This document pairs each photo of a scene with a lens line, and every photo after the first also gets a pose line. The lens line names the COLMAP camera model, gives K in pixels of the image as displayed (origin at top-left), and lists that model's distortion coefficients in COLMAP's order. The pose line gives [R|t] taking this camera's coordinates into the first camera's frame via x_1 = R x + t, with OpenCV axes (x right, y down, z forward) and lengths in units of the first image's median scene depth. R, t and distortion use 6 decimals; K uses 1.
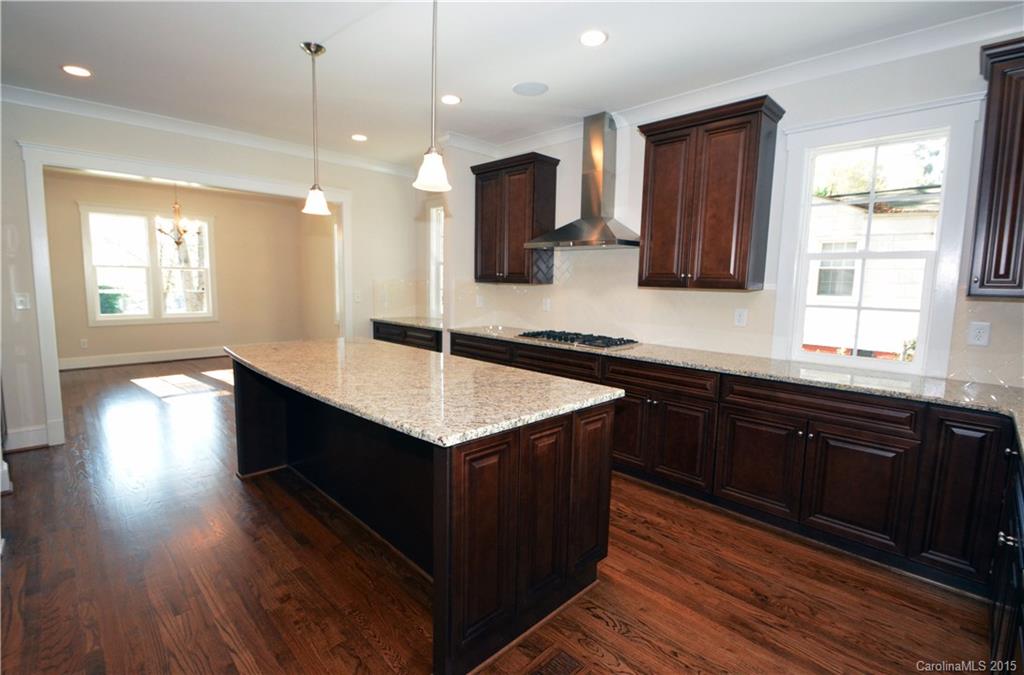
lens RADIAL K [[473.8, 0, 512.1], [0, 473.8, 334.9], [0, 0, 1]] dist [-0.025088, -0.000418]
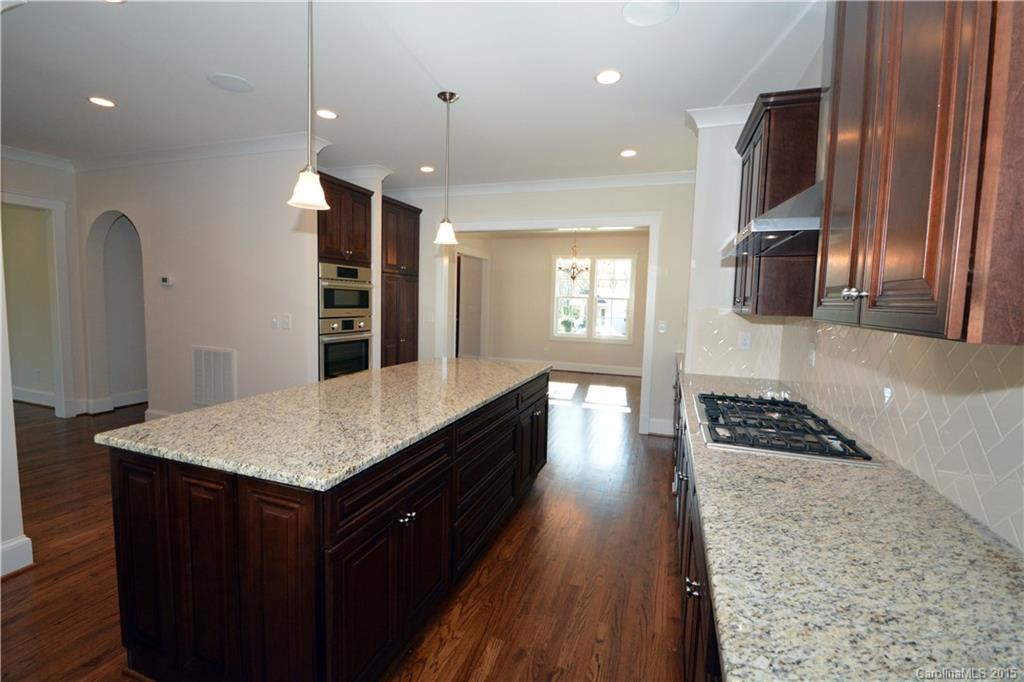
lens RADIAL K [[449.1, 0, 510.3], [0, 449.1, 337.3], [0, 0, 1]] dist [0.002265, -0.002231]
pose [[0.427687, 0.064079, -0.901653, 0.611234], [-0.119284, 0.992762, 0.013973, -0.072093], [0.896022, 0.101576, 0.432235, 0.695986]]
